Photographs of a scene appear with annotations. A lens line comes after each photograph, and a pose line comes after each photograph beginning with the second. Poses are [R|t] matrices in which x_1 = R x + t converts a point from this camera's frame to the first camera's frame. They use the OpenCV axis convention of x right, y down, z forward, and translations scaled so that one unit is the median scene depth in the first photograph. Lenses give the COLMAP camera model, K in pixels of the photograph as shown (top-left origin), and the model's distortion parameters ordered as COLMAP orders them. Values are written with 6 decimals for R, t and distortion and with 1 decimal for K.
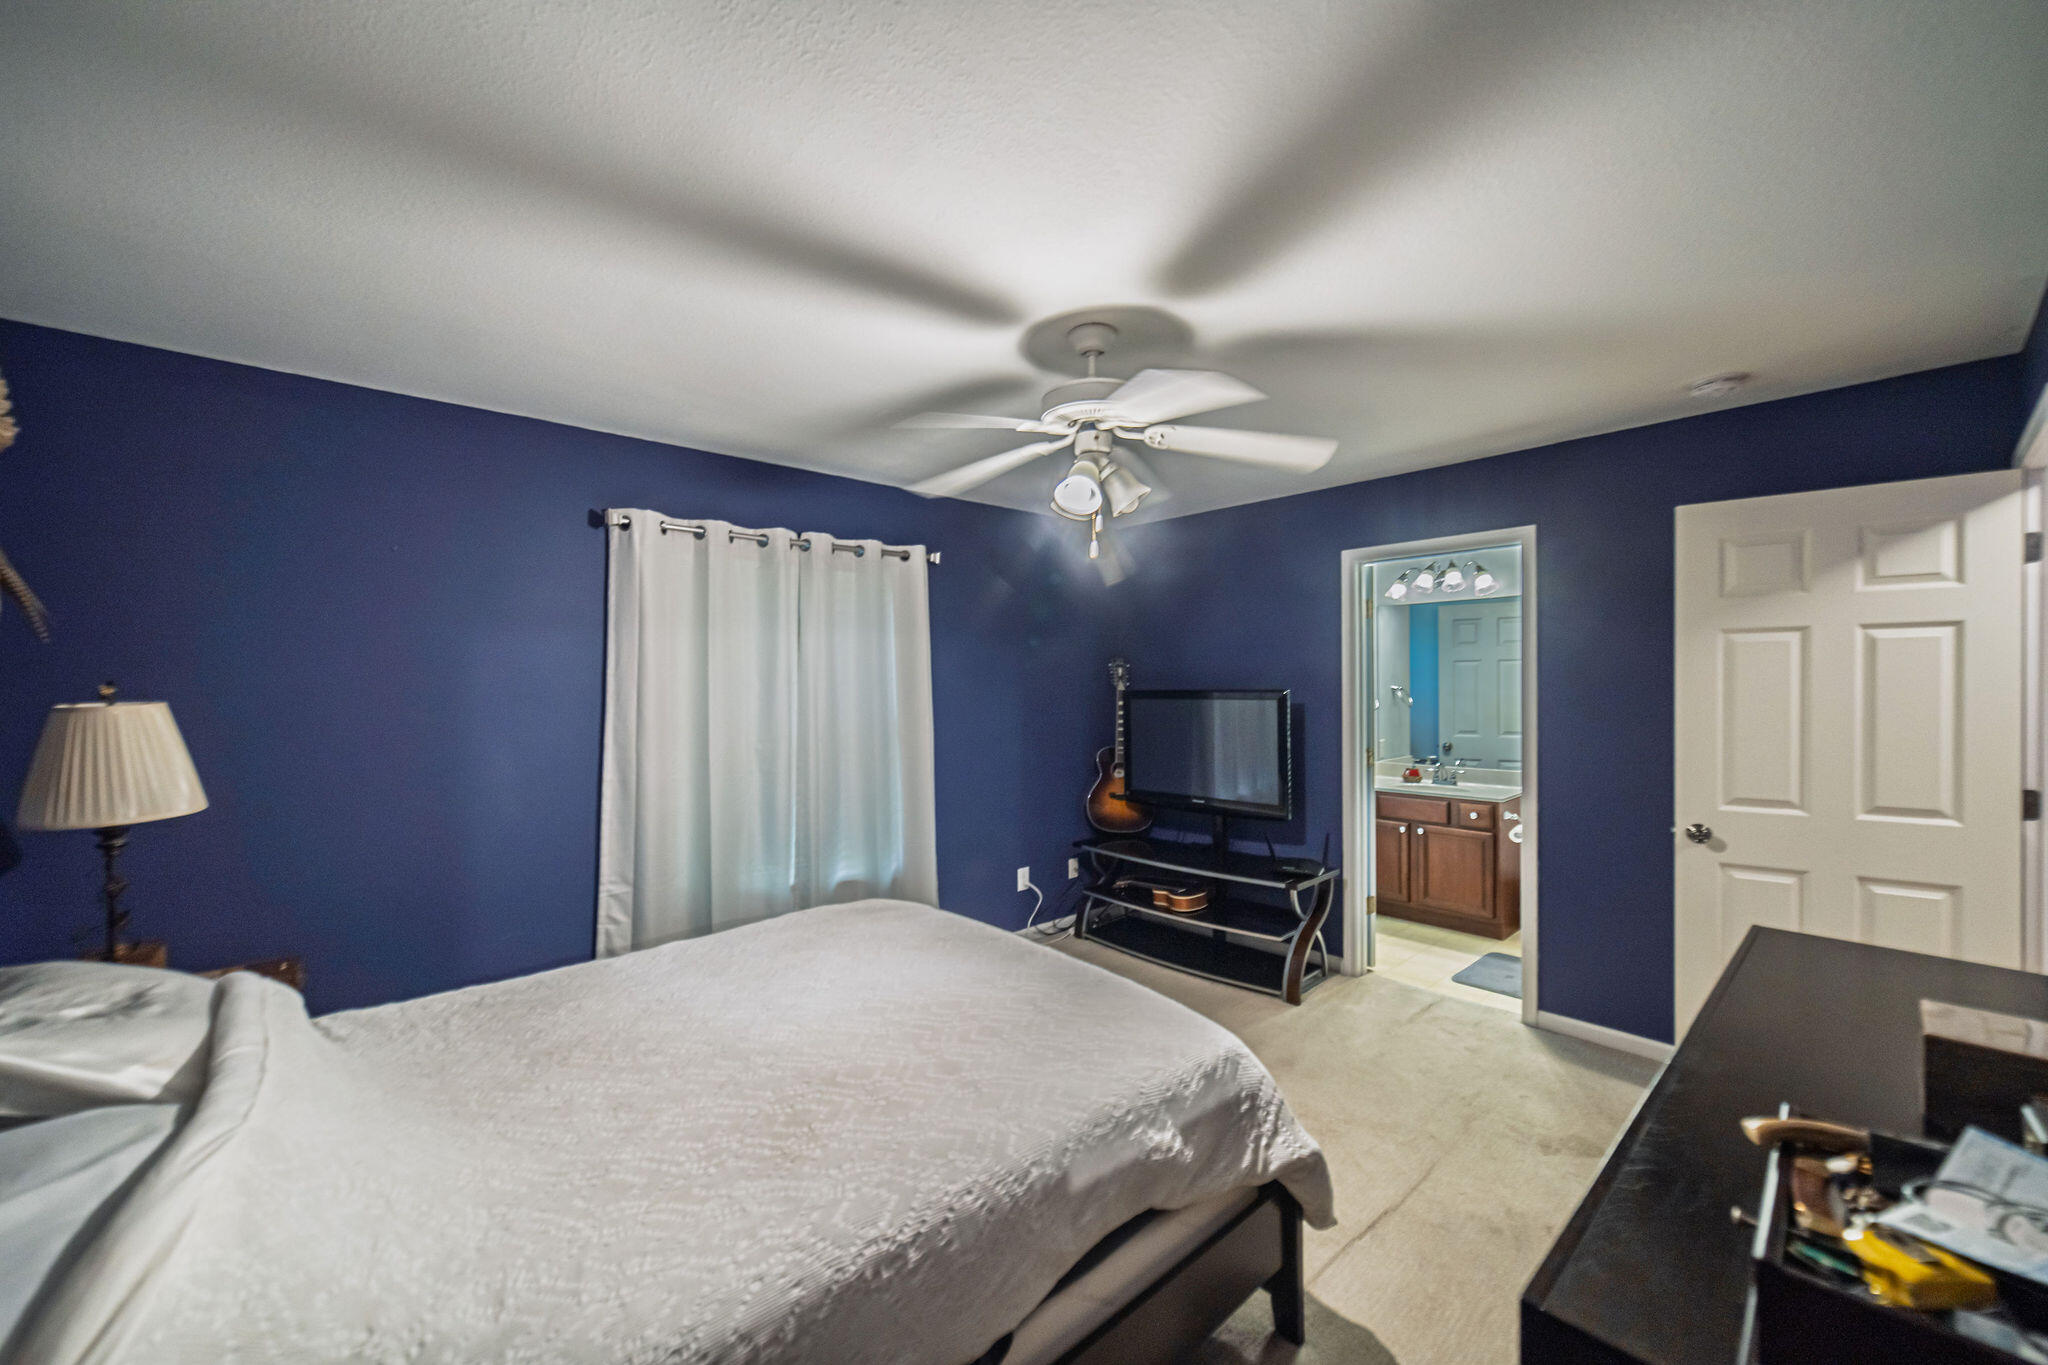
lens RADIAL K [[789.0, 0, 1026.7], [0, 789.0, 691.0], [0, 0, 1]] dist [0.000584, 0.000438]
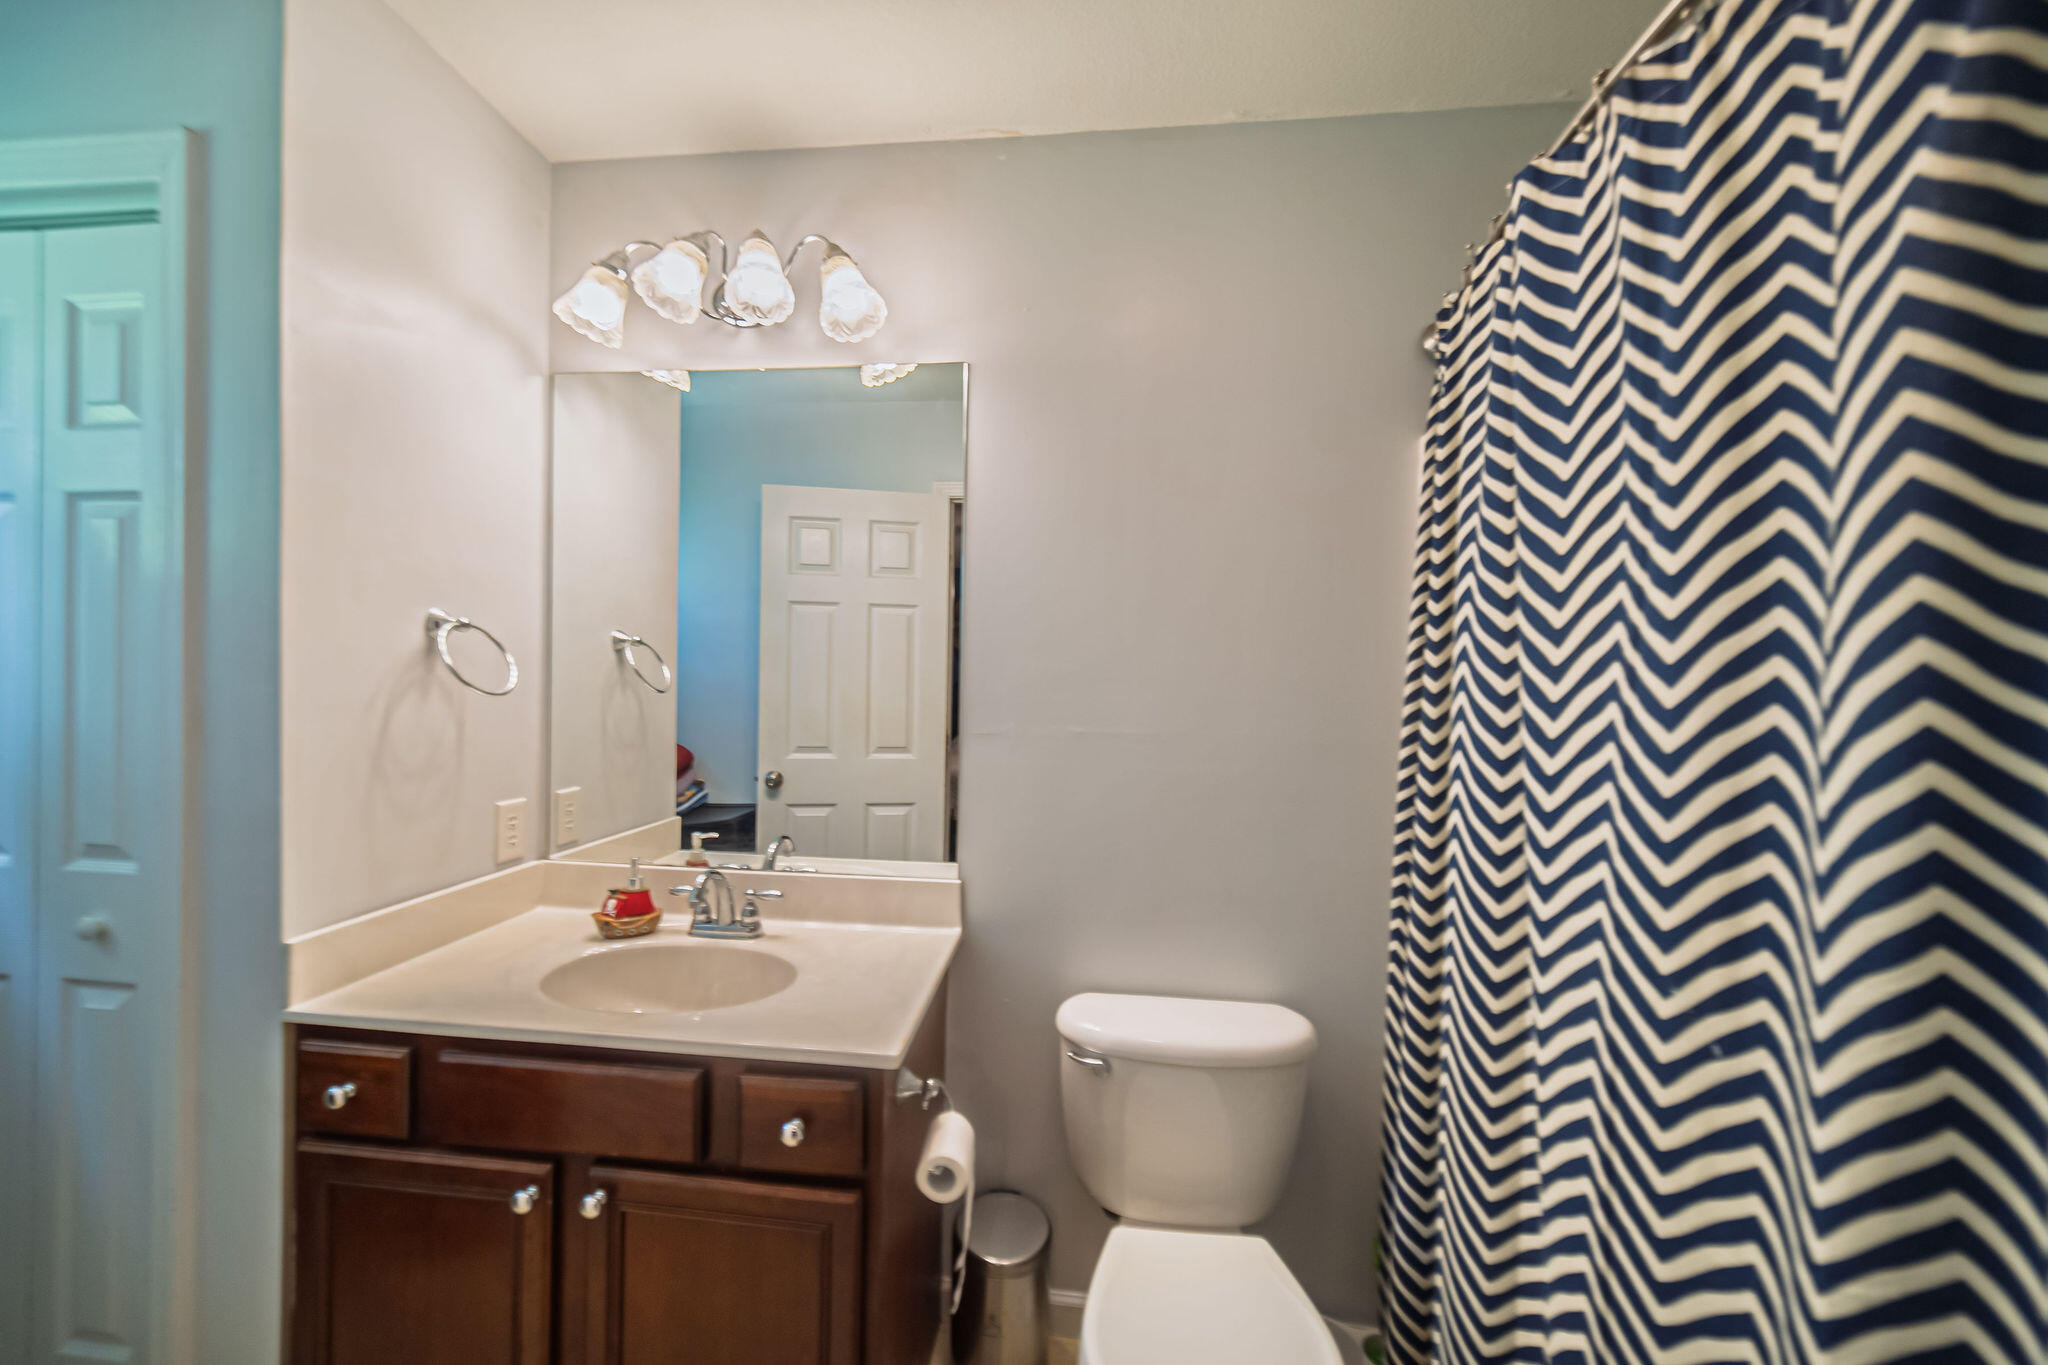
lens RADIAL K [[789.0, 0, 1026.7], [0, 789.0, 691.0], [0, 0, 1]] dist [0.000584, 0.000438]
pose [[0.733820, 0.008360, 0.679293, 0.440533], [-0.011916, 0.999929, 0.000566, 0.021414], [-0.679240, -0.008510, 0.733867, 0.752883]]
